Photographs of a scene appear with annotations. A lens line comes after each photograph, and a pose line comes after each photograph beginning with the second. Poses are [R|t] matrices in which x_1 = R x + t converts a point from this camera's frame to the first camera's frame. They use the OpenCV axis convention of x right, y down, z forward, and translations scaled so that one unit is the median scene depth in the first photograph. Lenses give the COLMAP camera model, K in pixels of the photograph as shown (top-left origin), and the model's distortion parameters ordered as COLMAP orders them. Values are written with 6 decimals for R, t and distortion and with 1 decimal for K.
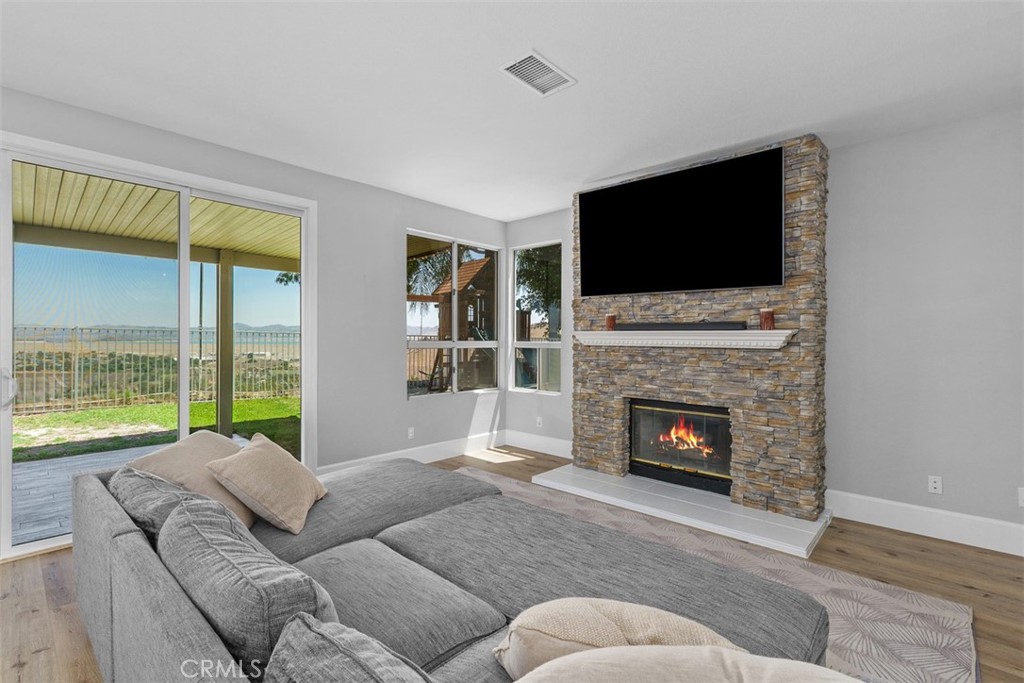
lens RADIAL K [[471.7, 0, 506.0], [0, 471.7, 340.0], [0, 0, 1]] dist [0.000669, -0.000195]
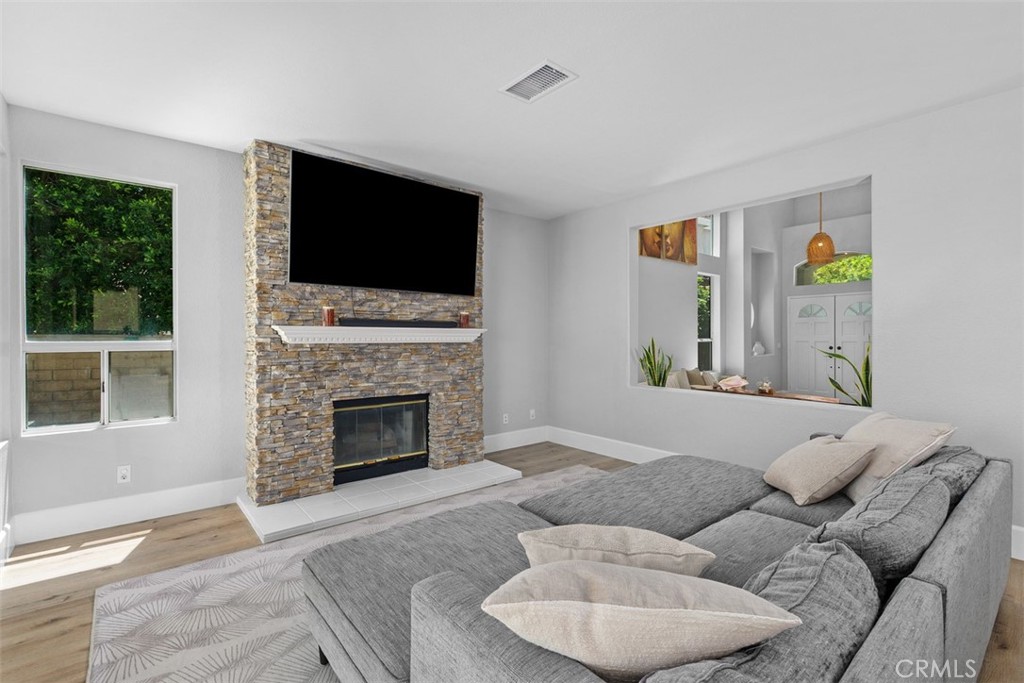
lens RADIAL K [[471.7, 0, 507.0], [0, 471.7, 341.4], [0, 0, 1]] dist [0.000669, -0.000195]
pose [[0.127076, -0.014536, 0.991786, -0.658505], [0.004759, 0.999890, 0.014045, -0.002756], [-0.991882, 0.002935, 0.127131, 0.629754]]
